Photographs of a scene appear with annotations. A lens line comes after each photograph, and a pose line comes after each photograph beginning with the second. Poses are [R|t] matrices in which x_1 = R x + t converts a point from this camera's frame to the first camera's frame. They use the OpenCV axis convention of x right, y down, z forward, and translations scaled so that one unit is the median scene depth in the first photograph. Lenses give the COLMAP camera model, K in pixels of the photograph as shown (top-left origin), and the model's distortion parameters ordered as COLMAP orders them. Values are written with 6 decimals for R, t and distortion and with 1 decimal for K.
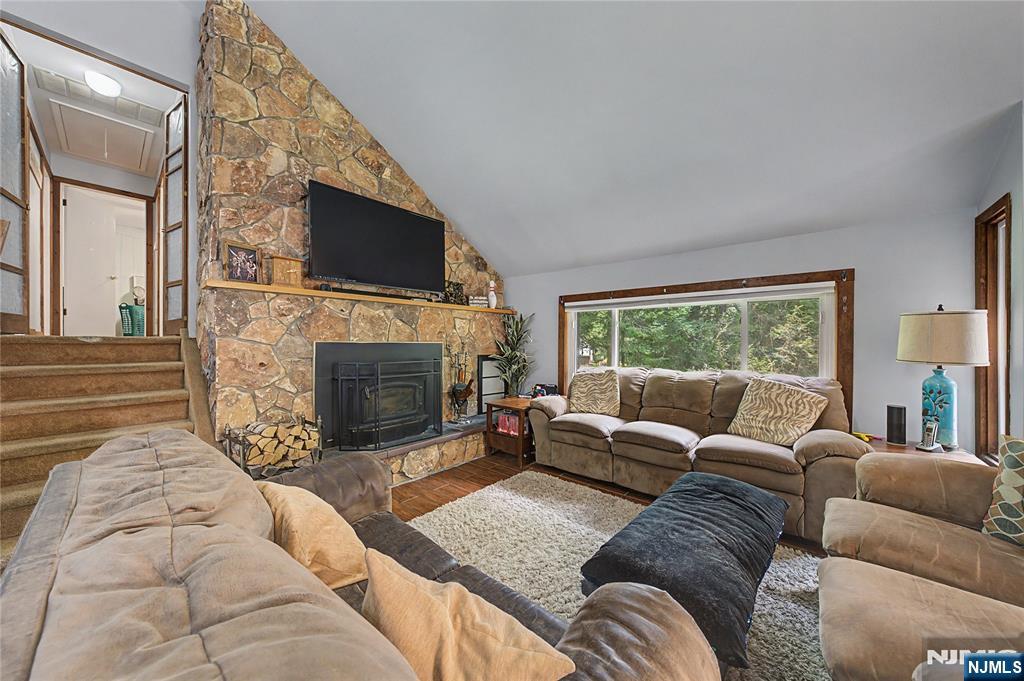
lens RADIAL K [[345.4, 0, 511.2], [0, 345.4, 342.2], [0, 0, 1]] dist [-0.001463, 0.000268]
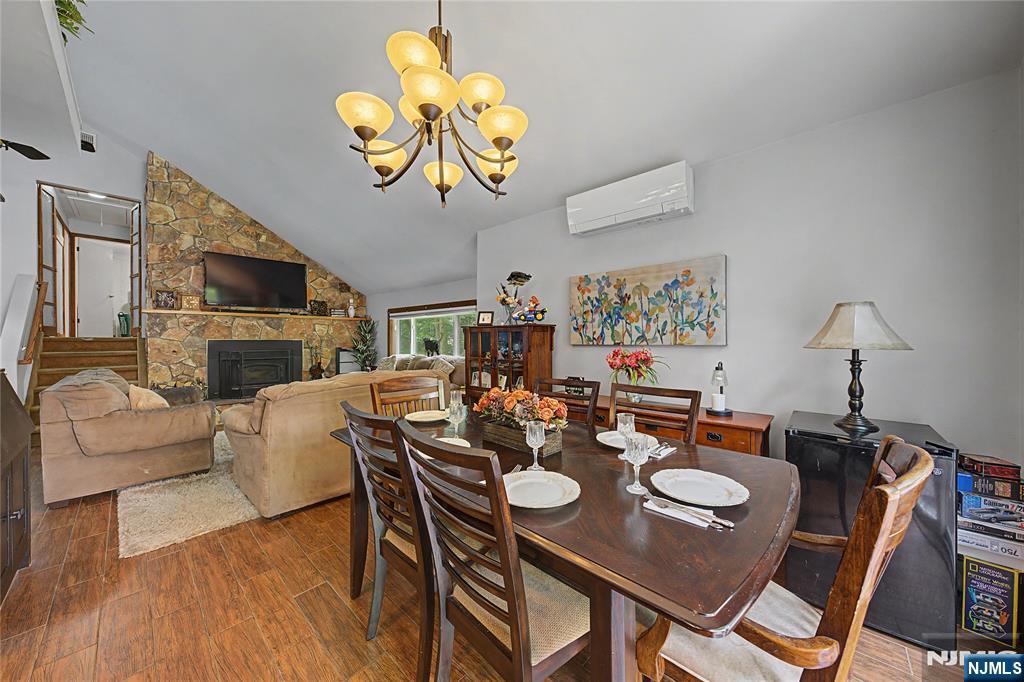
lens RADIAL K [[345.4, 0, 510.0], [0, 345.4, 339.8], [0, 0, 1]] dist [-0.001463, 0.000268]
pose [[0.999664, -0.004953, -0.025432, 0.976357], [0.005000, 0.999986, 0.001777, 0.003896], [0.025423, -0.001903, 0.999675, -0.713754]]
